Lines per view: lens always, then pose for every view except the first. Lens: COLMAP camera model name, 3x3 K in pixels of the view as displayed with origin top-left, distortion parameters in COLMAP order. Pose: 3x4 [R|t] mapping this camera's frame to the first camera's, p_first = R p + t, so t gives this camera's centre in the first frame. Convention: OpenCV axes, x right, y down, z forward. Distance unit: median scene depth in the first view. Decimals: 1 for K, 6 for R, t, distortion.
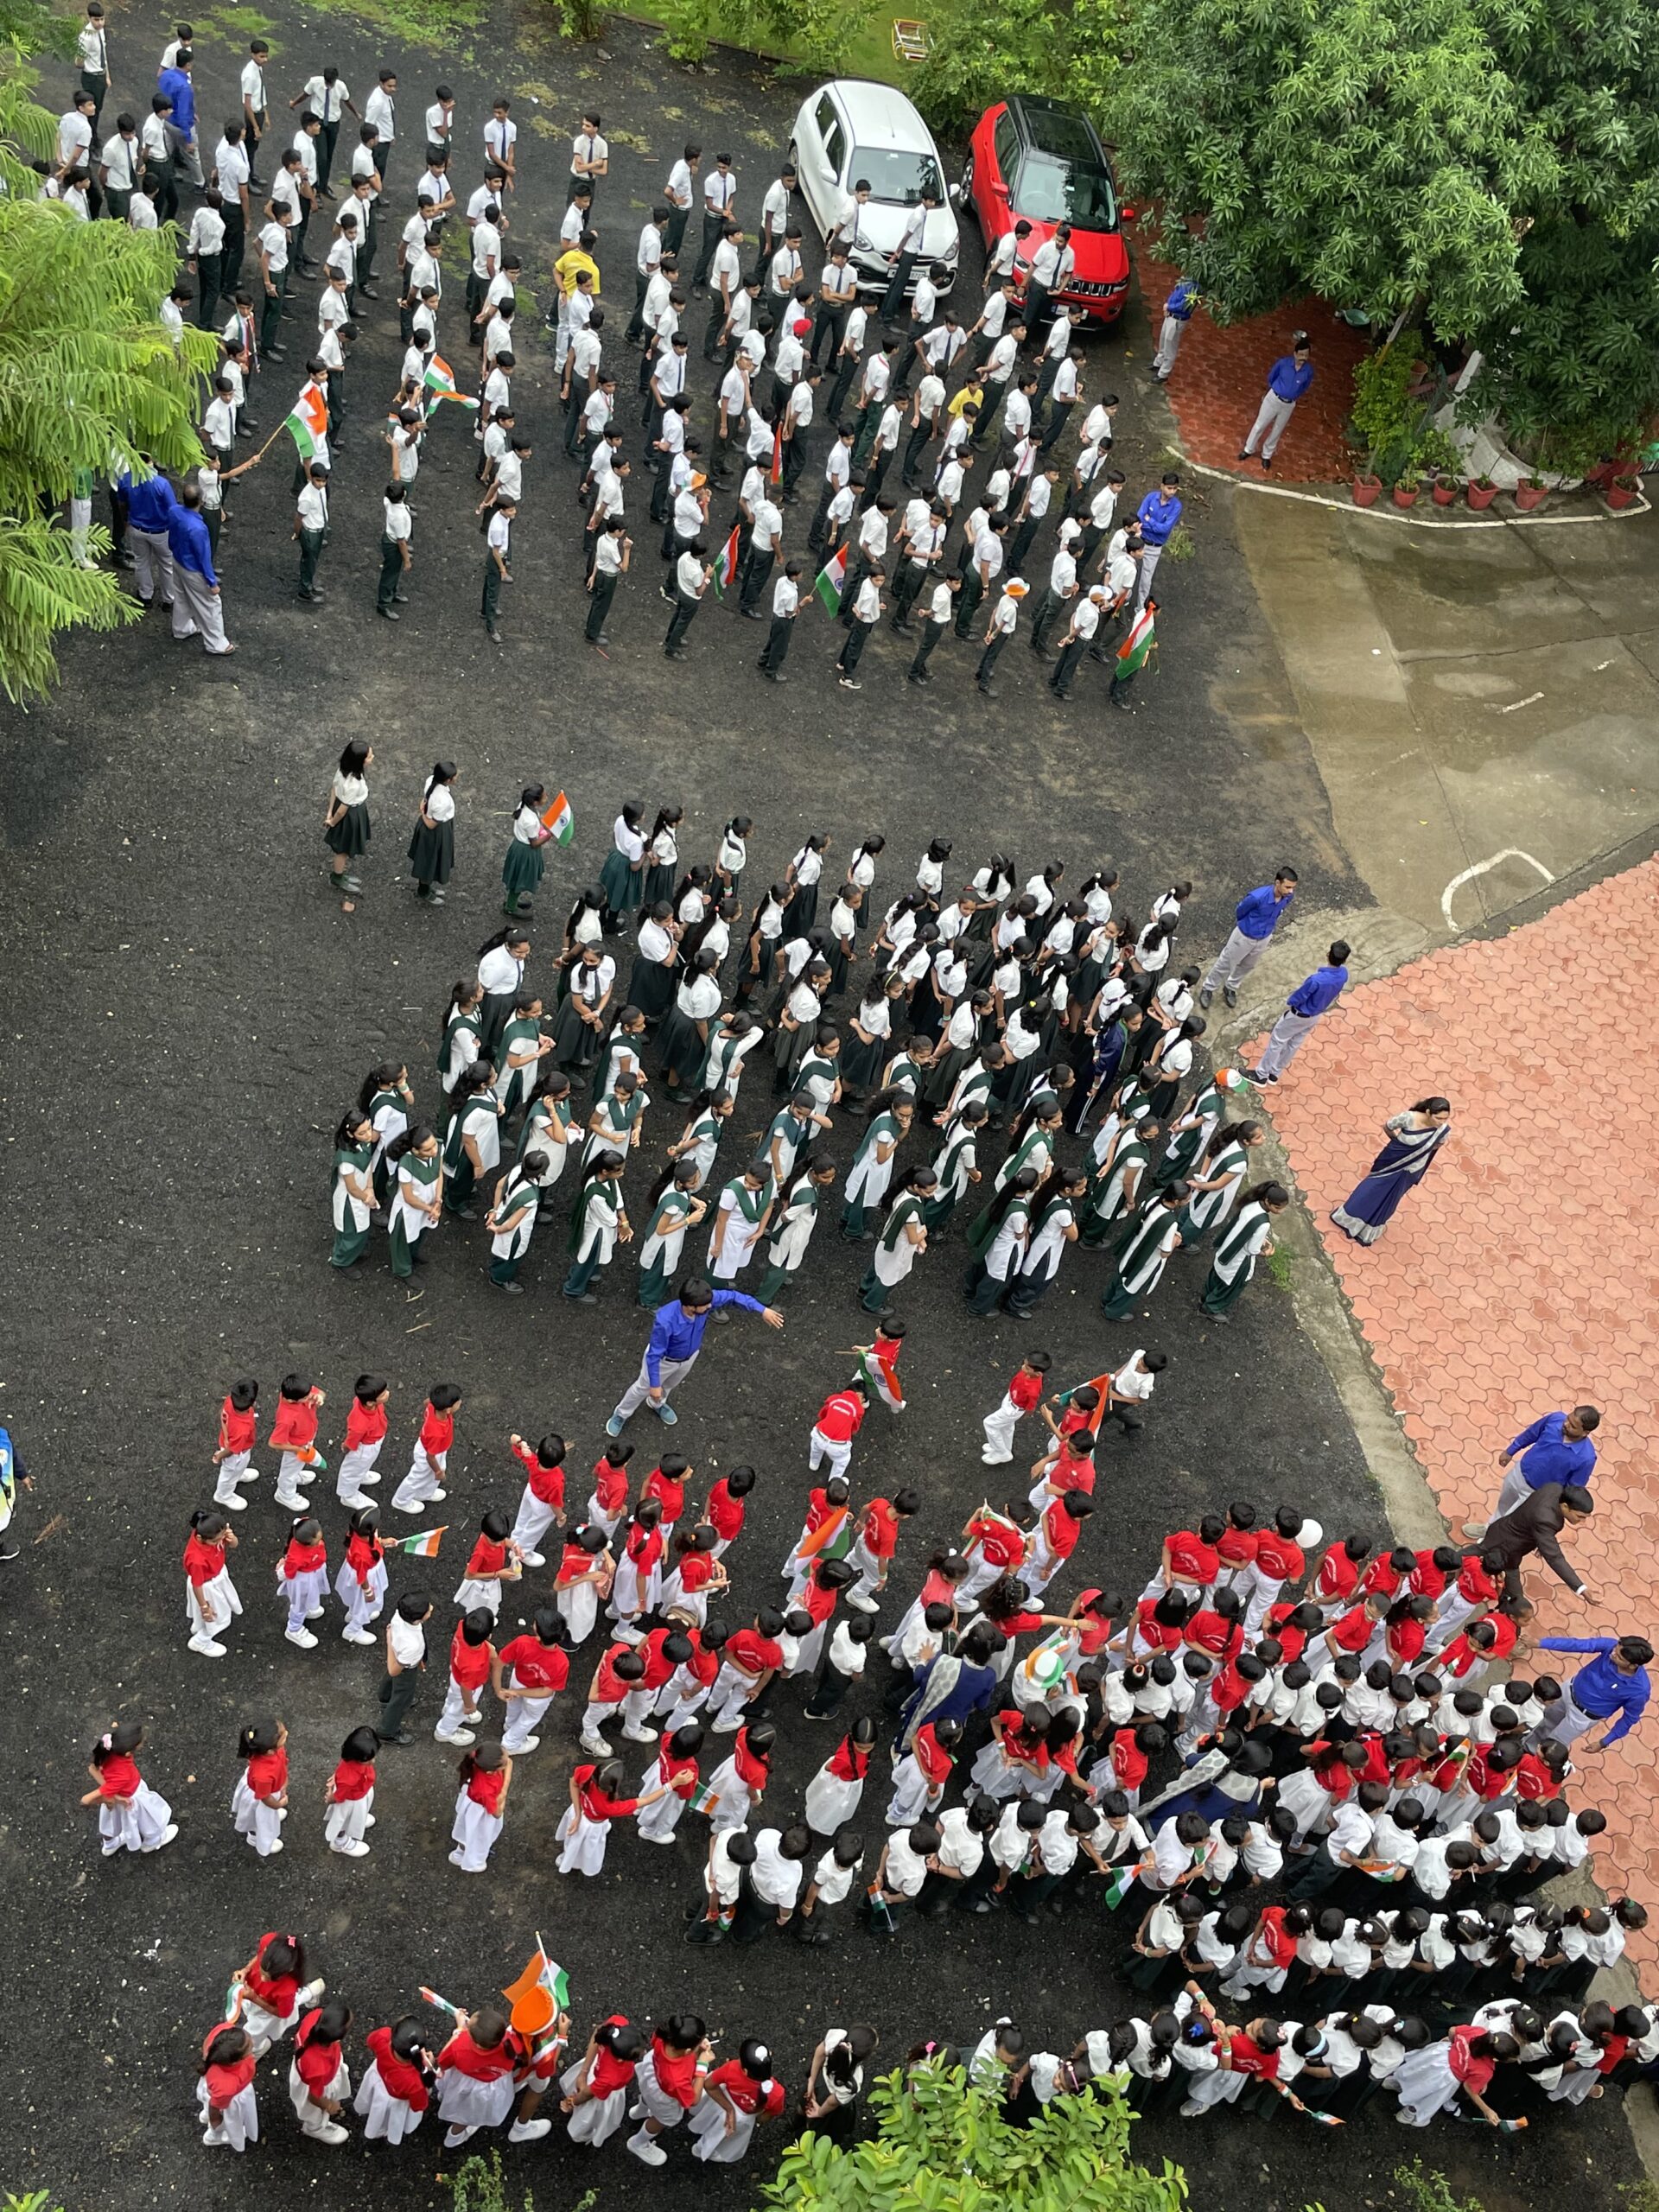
lens RADIAL K [[2024.7, 0, 829.5], [0, 2024.7, 1106.0], [0, 0, 1]] dist [0.010923, 0.003189]
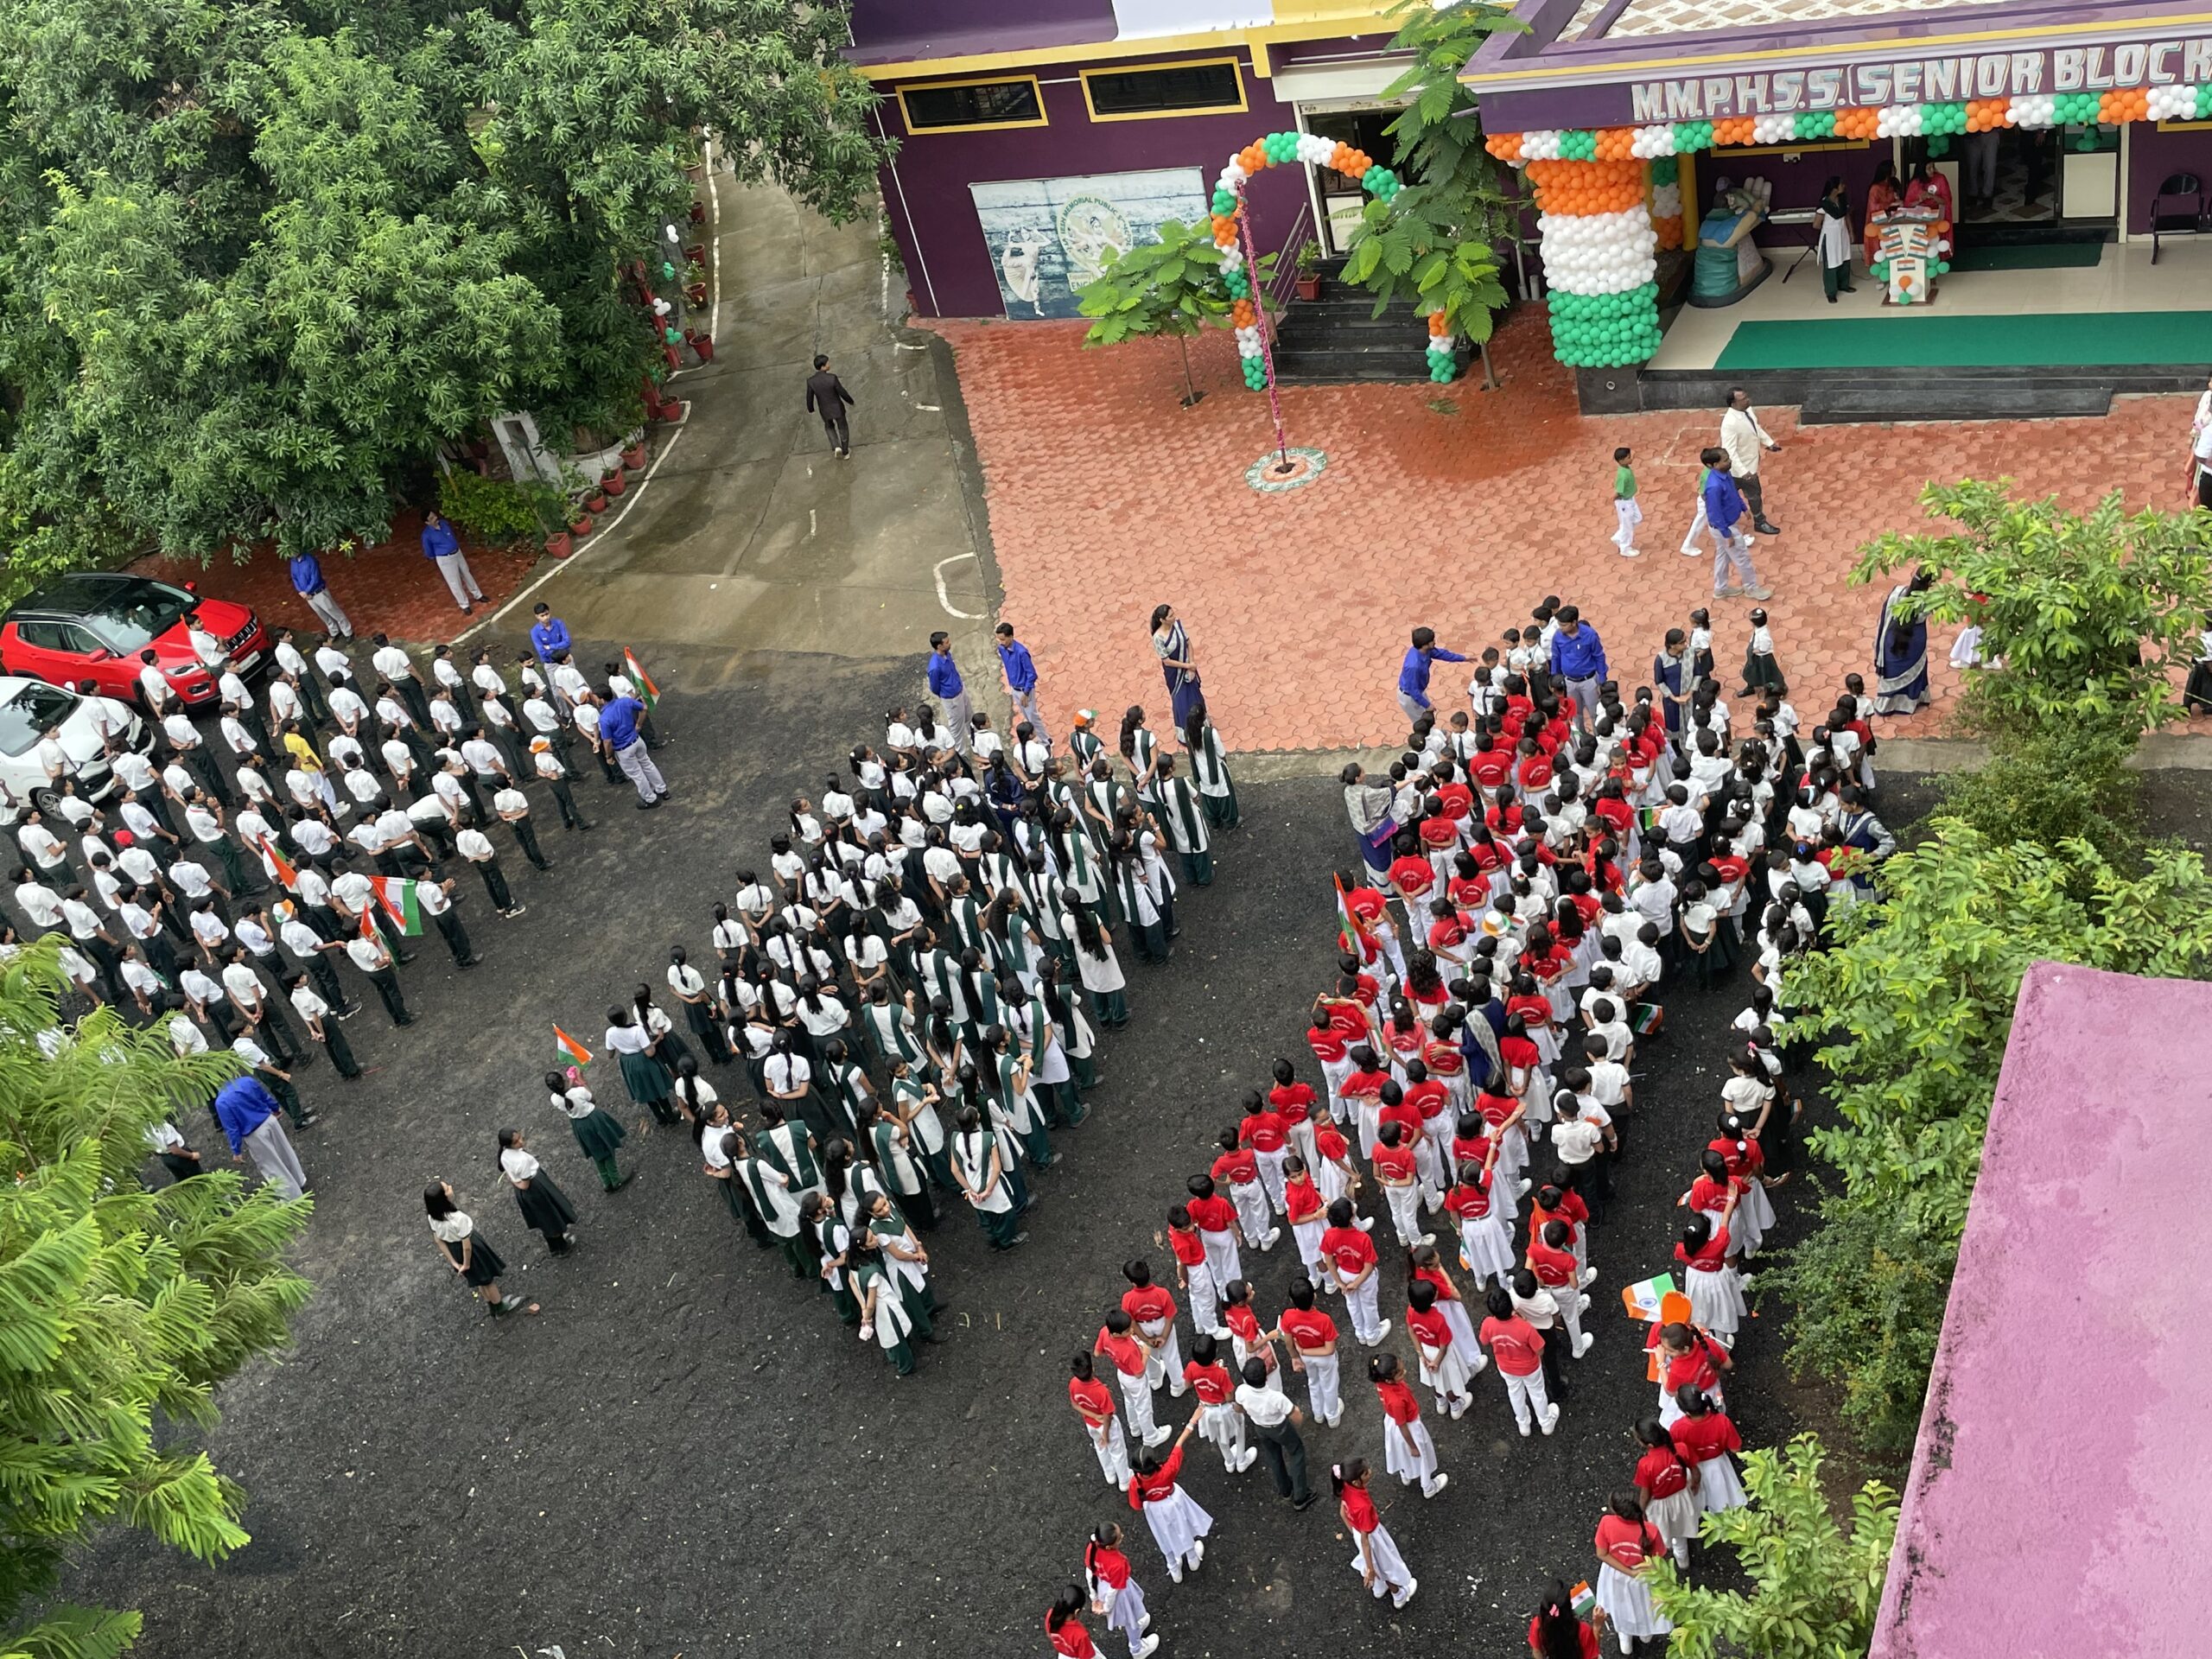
lens RADIAL K [[2024.7, 0, 1106.0], [0, 2024.7, 829.5], [0, 0, 1]] dist [0.010923, 0.003189]
pose [[0.432579, -0.772023, 0.465679, -0.410361], [0.853252, 0.517409, 0.065180, -0.044573], [-0.291266, 0.369146, 0.882550, -0.084312]]
